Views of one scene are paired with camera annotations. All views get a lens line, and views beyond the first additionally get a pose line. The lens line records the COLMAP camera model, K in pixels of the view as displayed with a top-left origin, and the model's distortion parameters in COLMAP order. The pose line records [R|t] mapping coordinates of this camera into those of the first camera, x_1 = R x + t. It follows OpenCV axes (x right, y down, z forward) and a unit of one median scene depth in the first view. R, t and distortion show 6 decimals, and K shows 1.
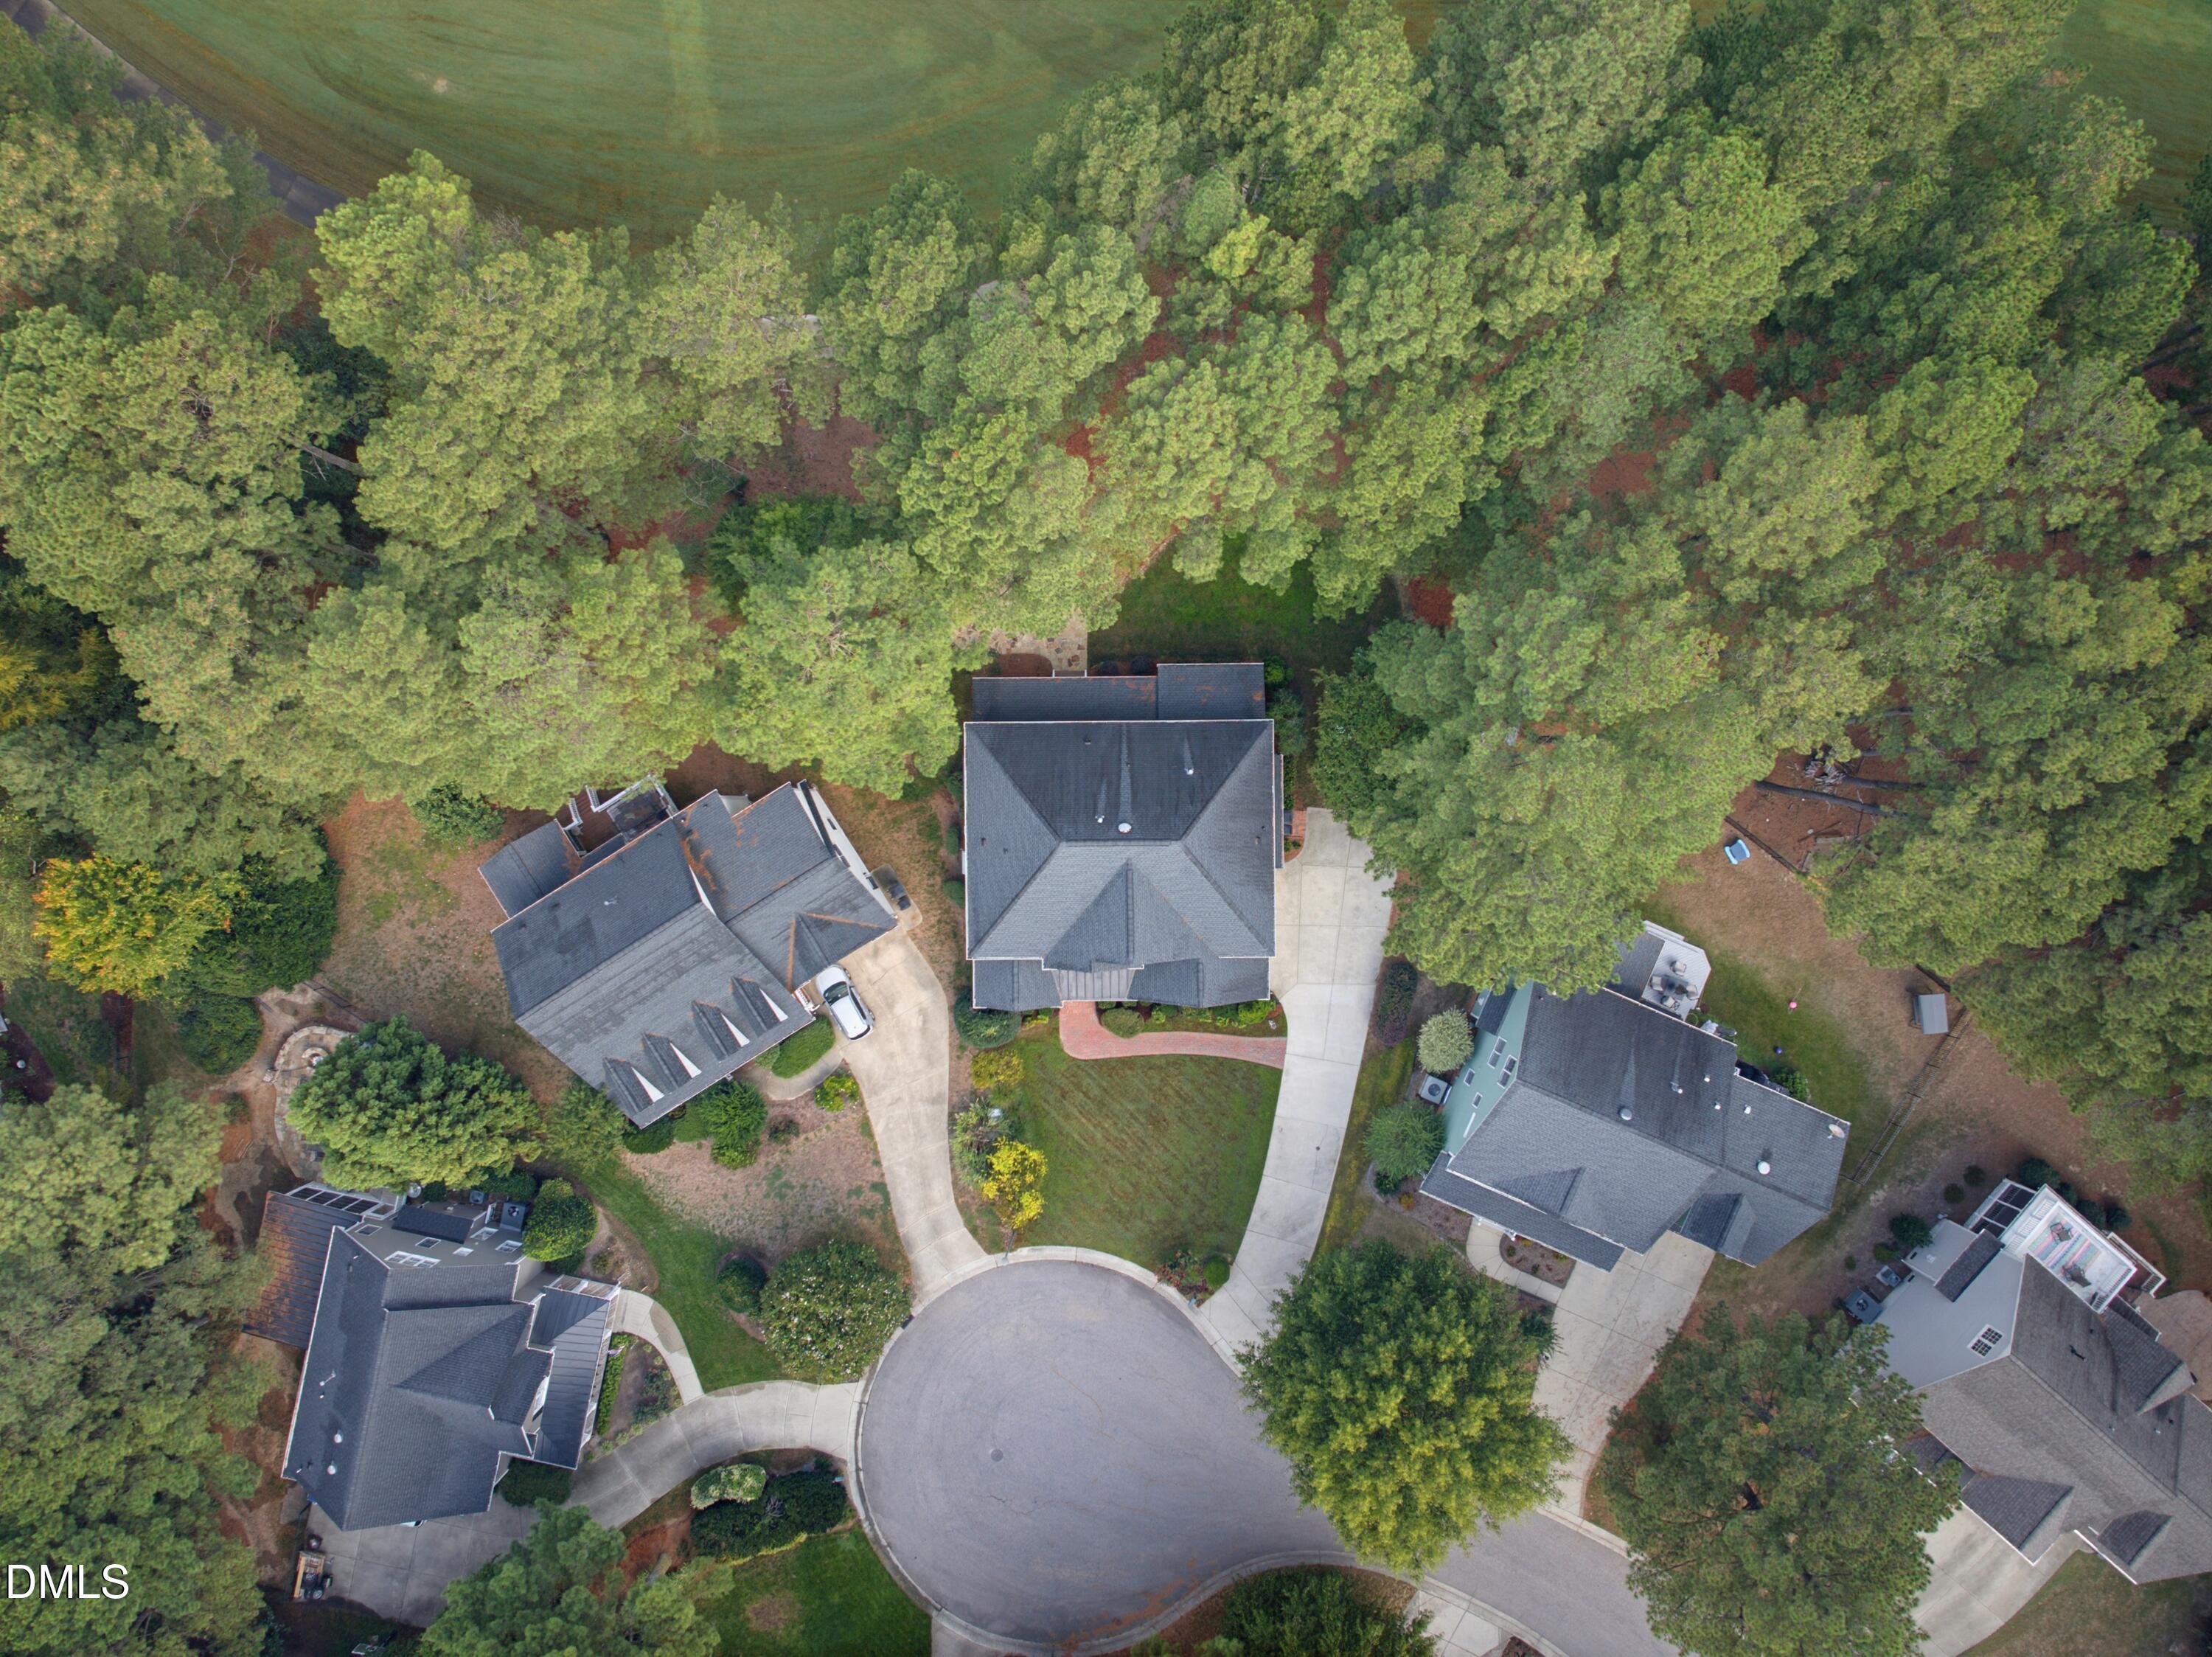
lens RADIAL K [[1519.8, 0, 1103.7], [0, 1519.8, 832.6], [0, 0, 1]] dist [-0.009931, -0.000820]
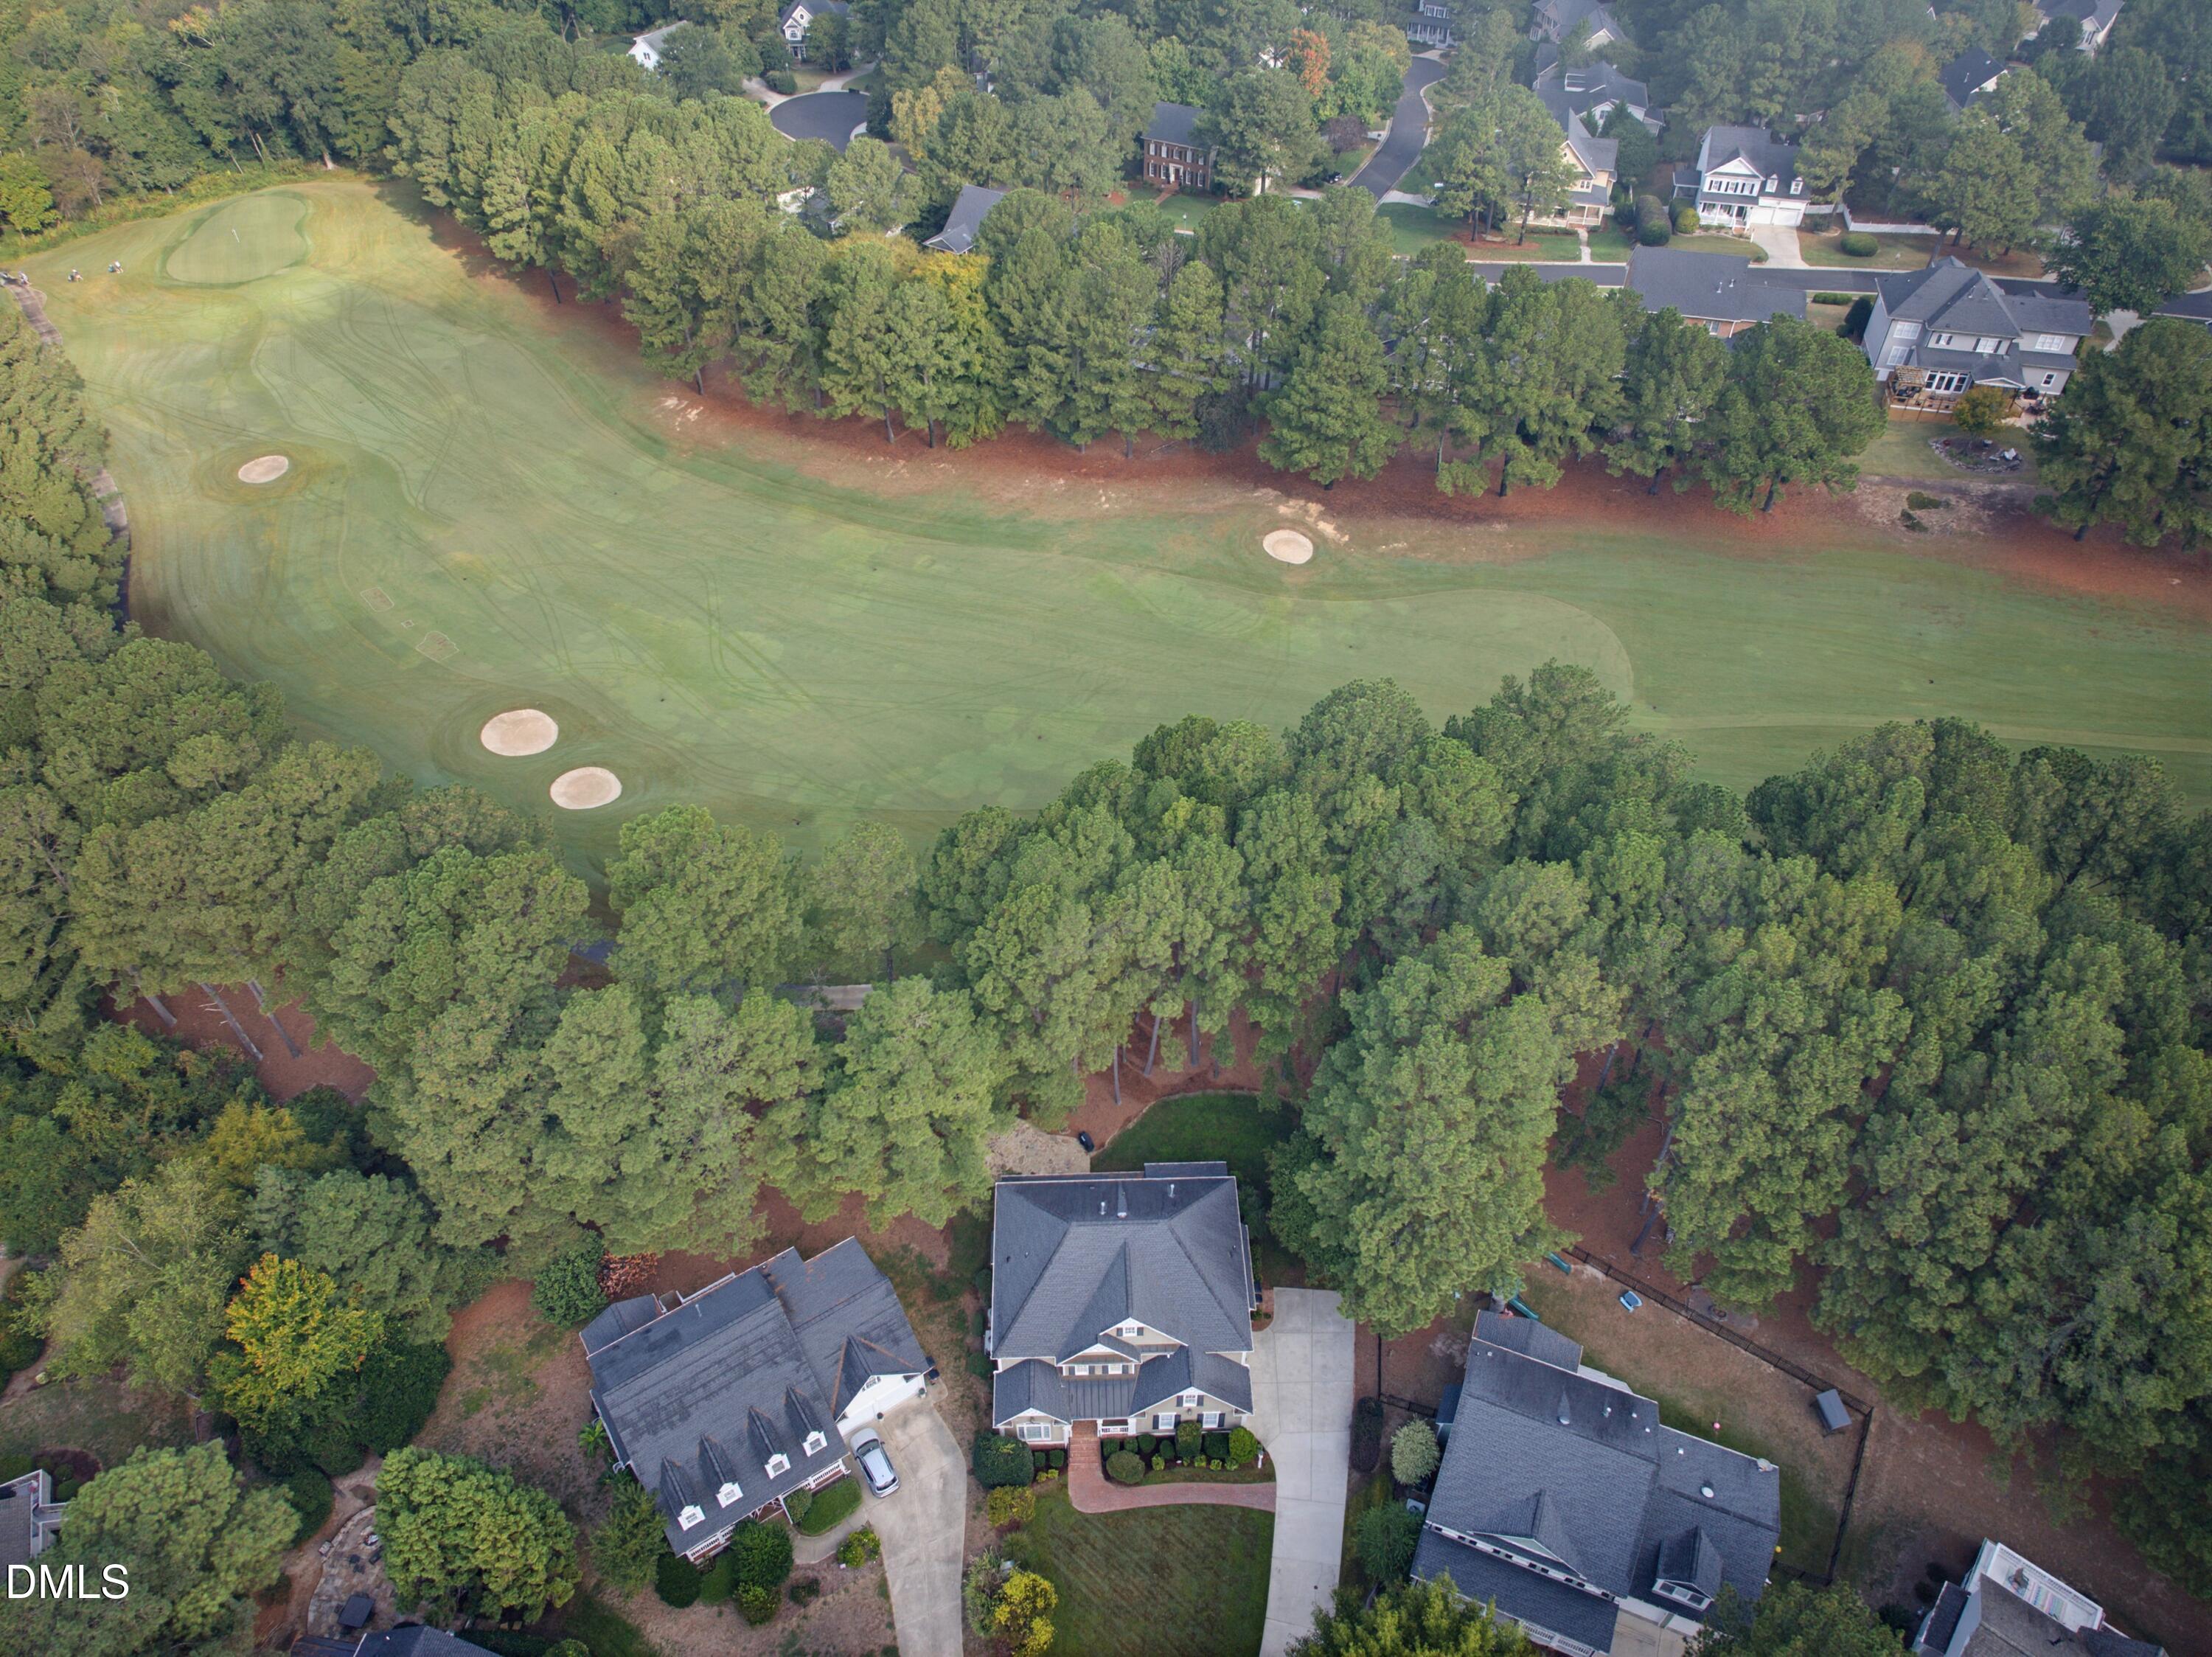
lens RADIAL K [[1519.8, 0, 1107.0], [0, 1519.8, 824.0], [0, 0, 1]] dist [-0.009931, -0.000820]
pose [[0.999835, -0.012271, 0.013390, -0.010541], [0.018161, 0.680342, -0.732669, 0.636728], [-0.000119, 0.732792, 0.680453, -0.100293]]
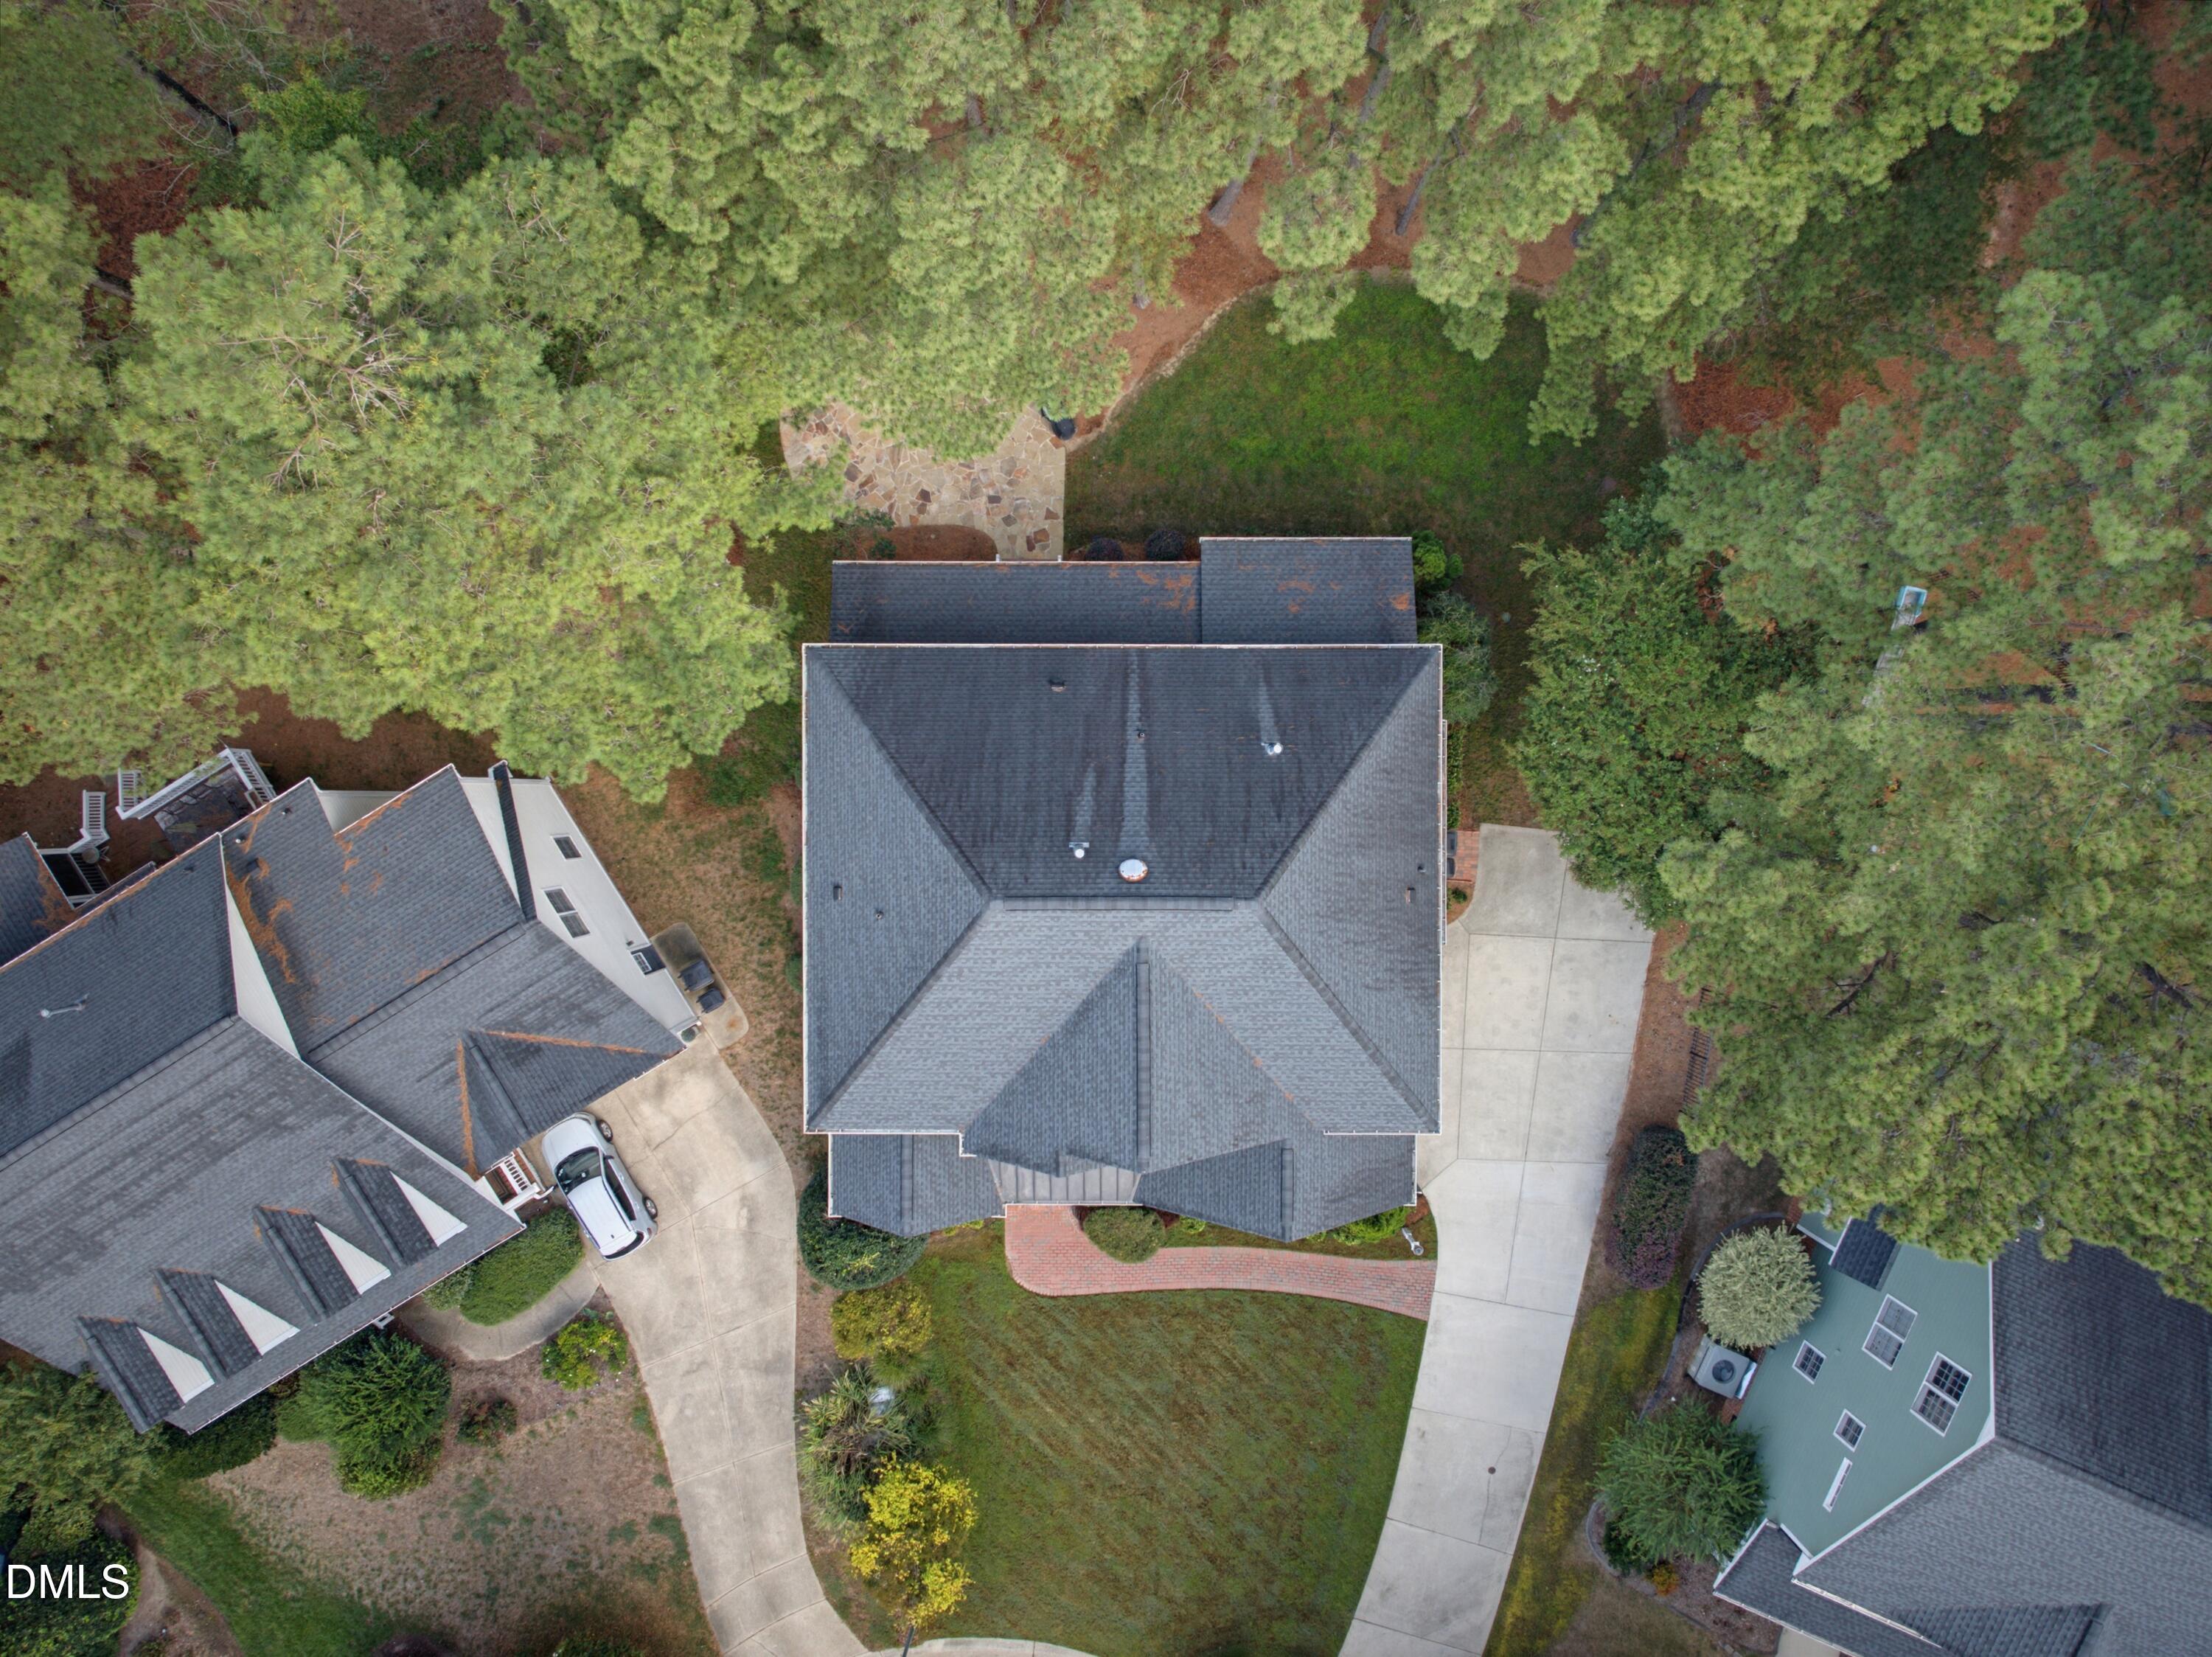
lens RADIAL K [[1519.8, 0, 1113.1], [0, 1519.8, 824.7], [0, 0, 1]] dist [-0.009931, -0.000820]
pose [[0.999940, 0.010352, 0.003478, 0.005554], [-0.010328, 0.999924, -0.006712, -0.012159], [-0.003547, 0.006676, 0.999971, 0.490570]]
